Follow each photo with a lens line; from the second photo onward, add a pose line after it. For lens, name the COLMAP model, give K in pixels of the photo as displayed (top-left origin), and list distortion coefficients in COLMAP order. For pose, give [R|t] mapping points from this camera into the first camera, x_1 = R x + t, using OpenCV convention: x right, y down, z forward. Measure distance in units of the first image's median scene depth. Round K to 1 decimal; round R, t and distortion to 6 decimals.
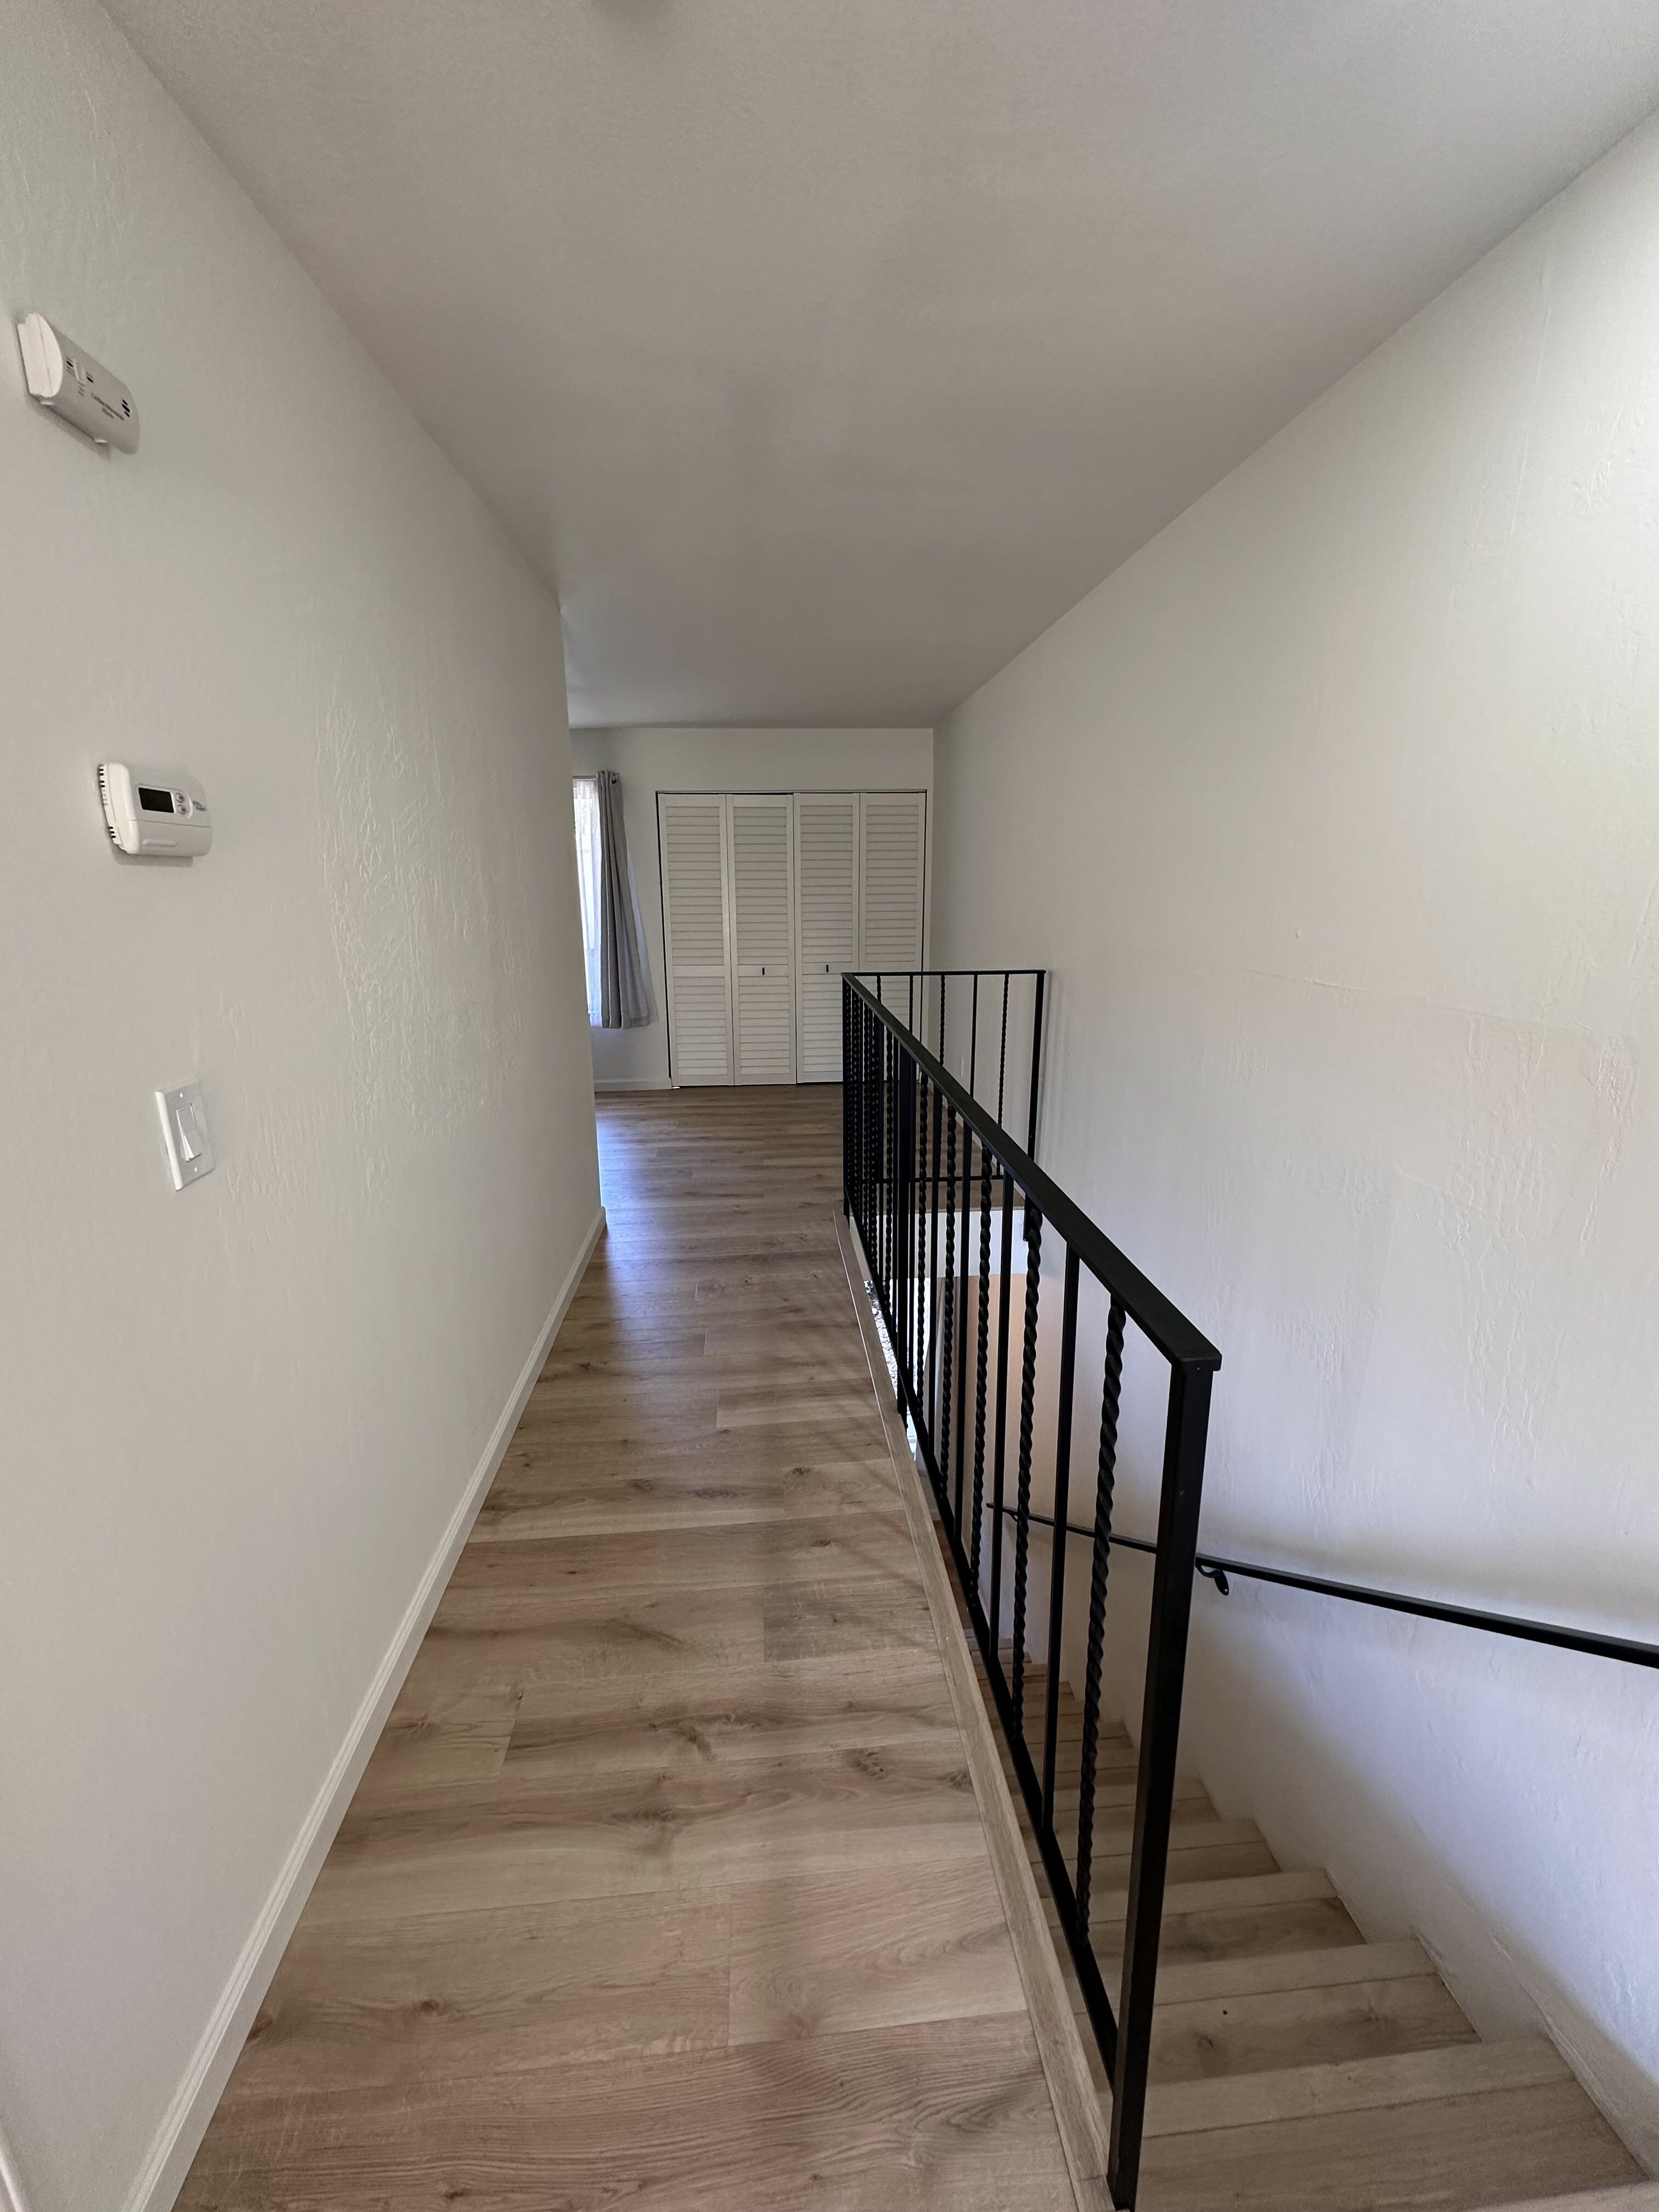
lens RADIAL K [[878.6, 0, 826.5], [0, 878.6, 1105.8], [0, 0, 1]] dist [-0.003527, 0.000393]
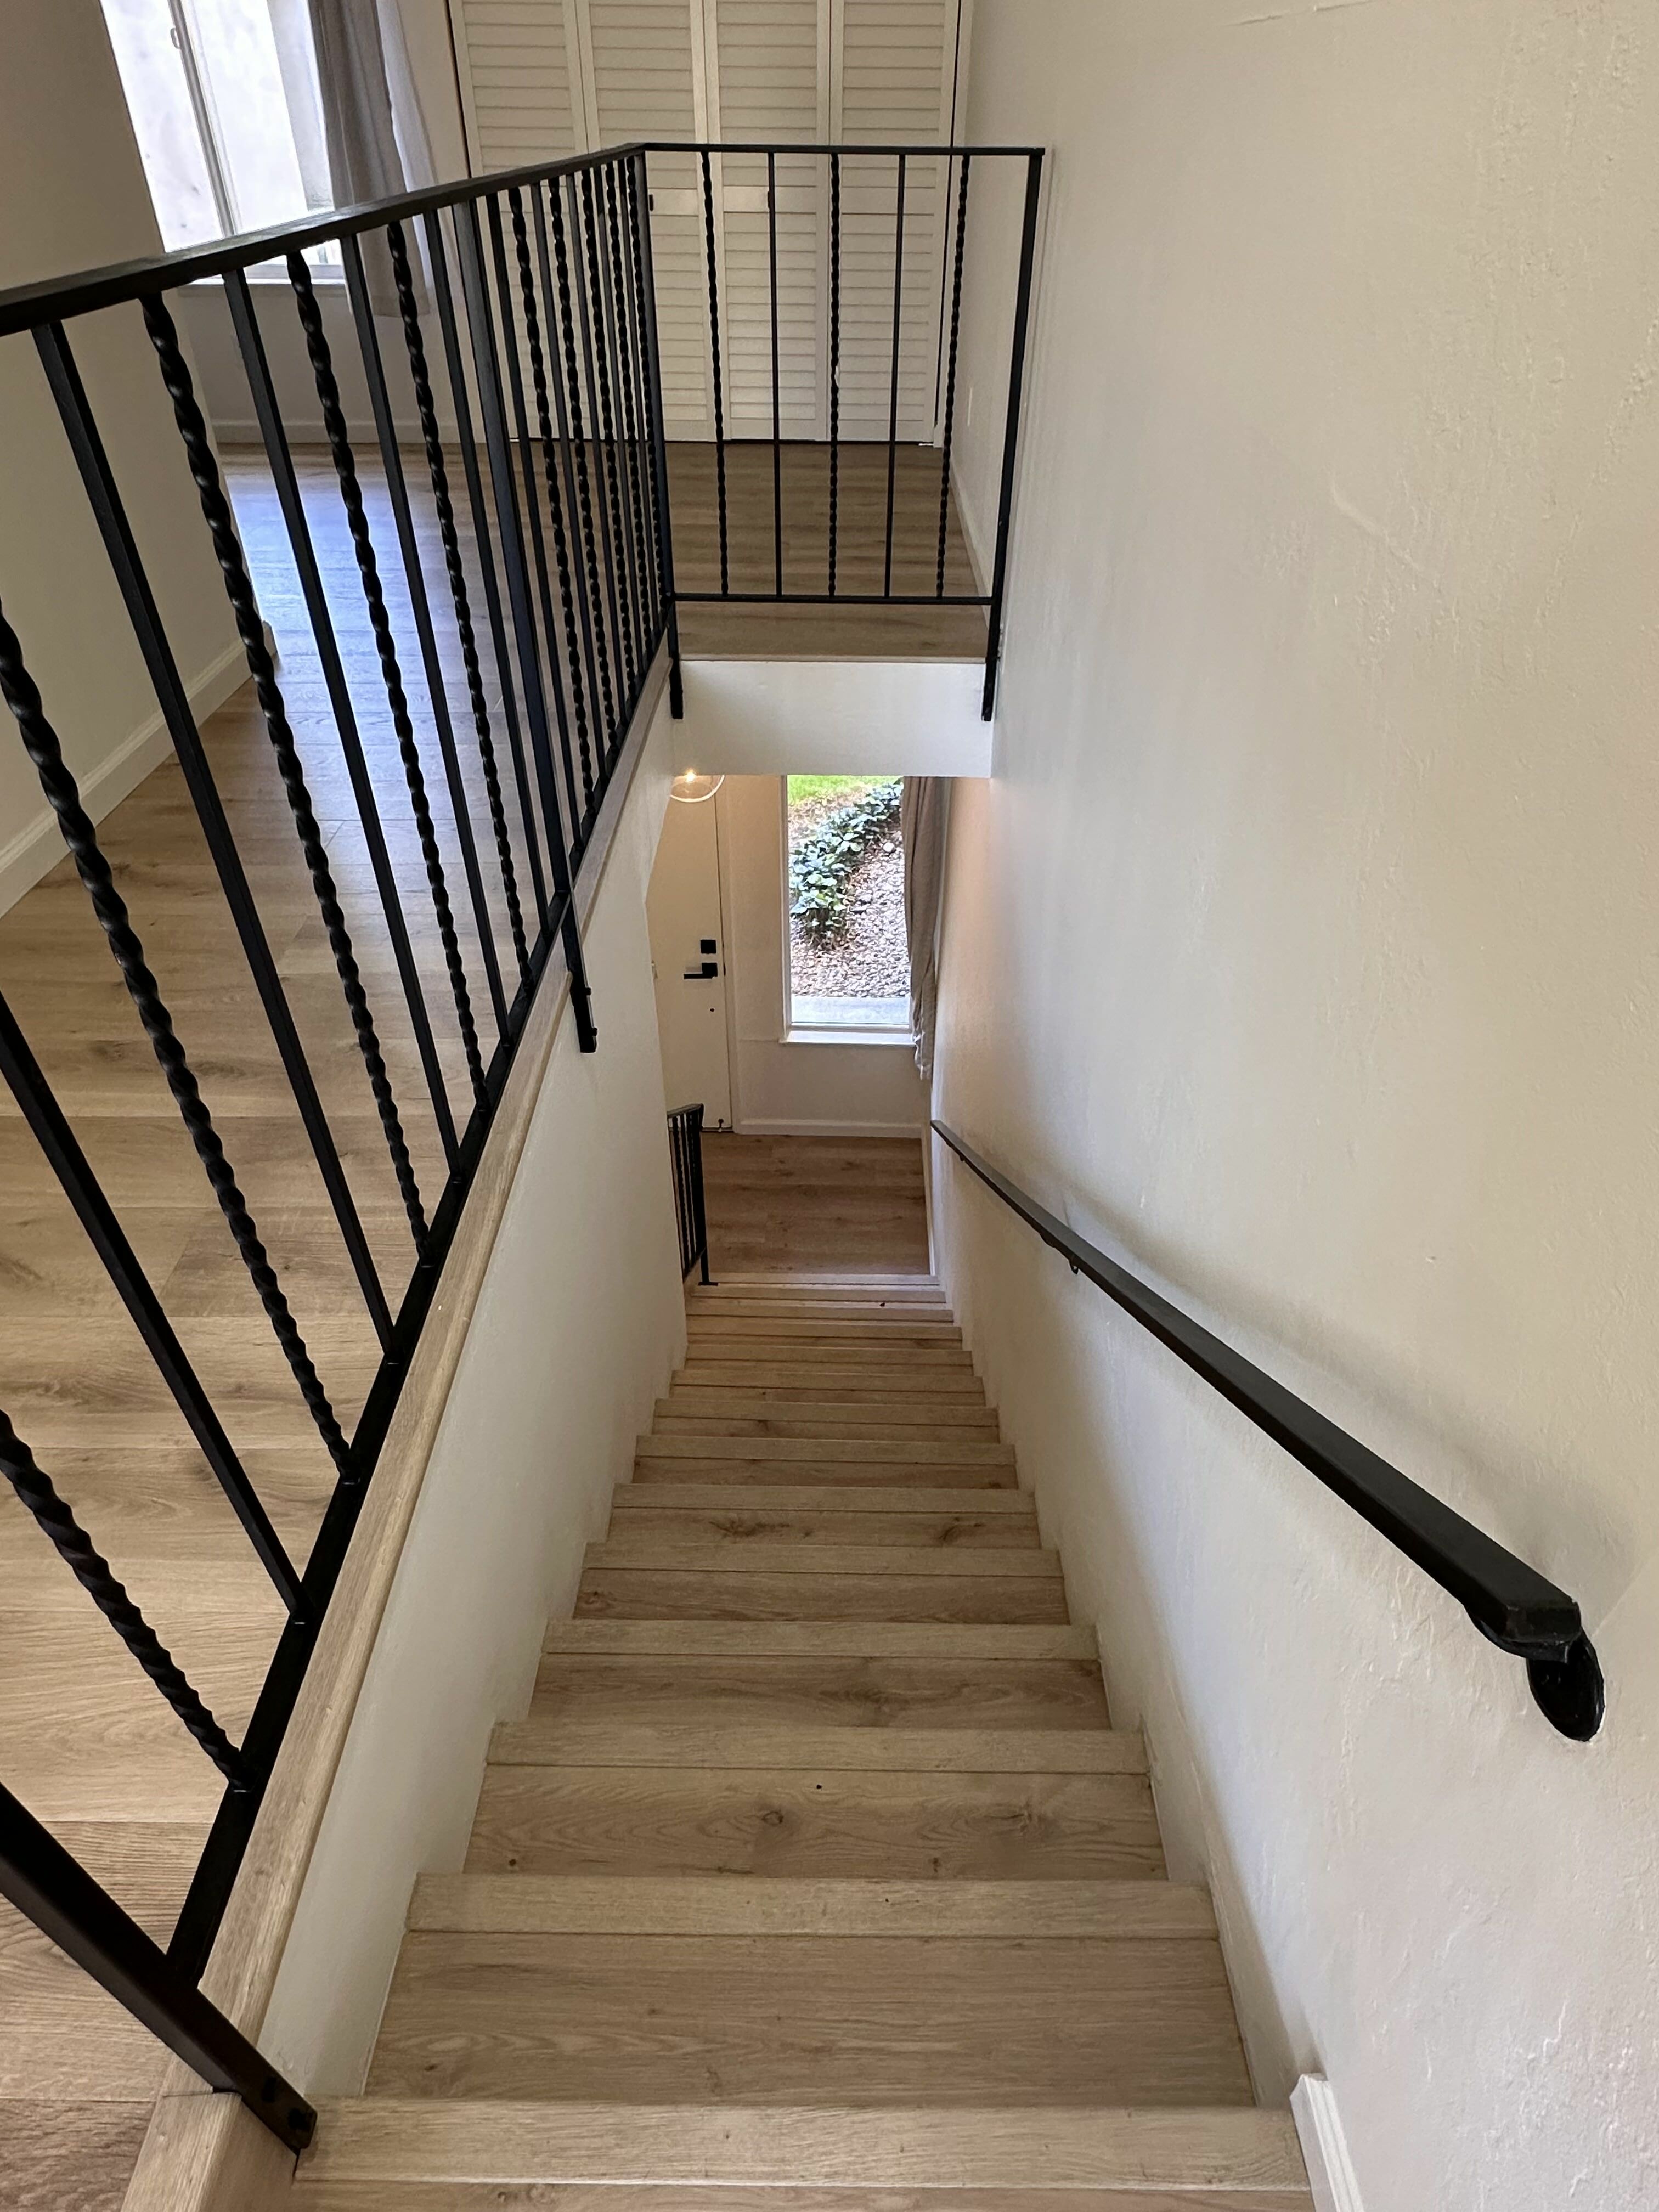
lens RADIAL K [[1264.7, 0, 830.1], [0, 1264.7, 1111.5], [0, 0, 1]] dist [-0.004448, -0.000676]
pose [[0.995538, 0.072368, -0.060561, 0.490420], [-0.040713, 0.908362, 0.416199, 0.109417], [0.085131, -0.411876, 0.907255, 0.297119]]
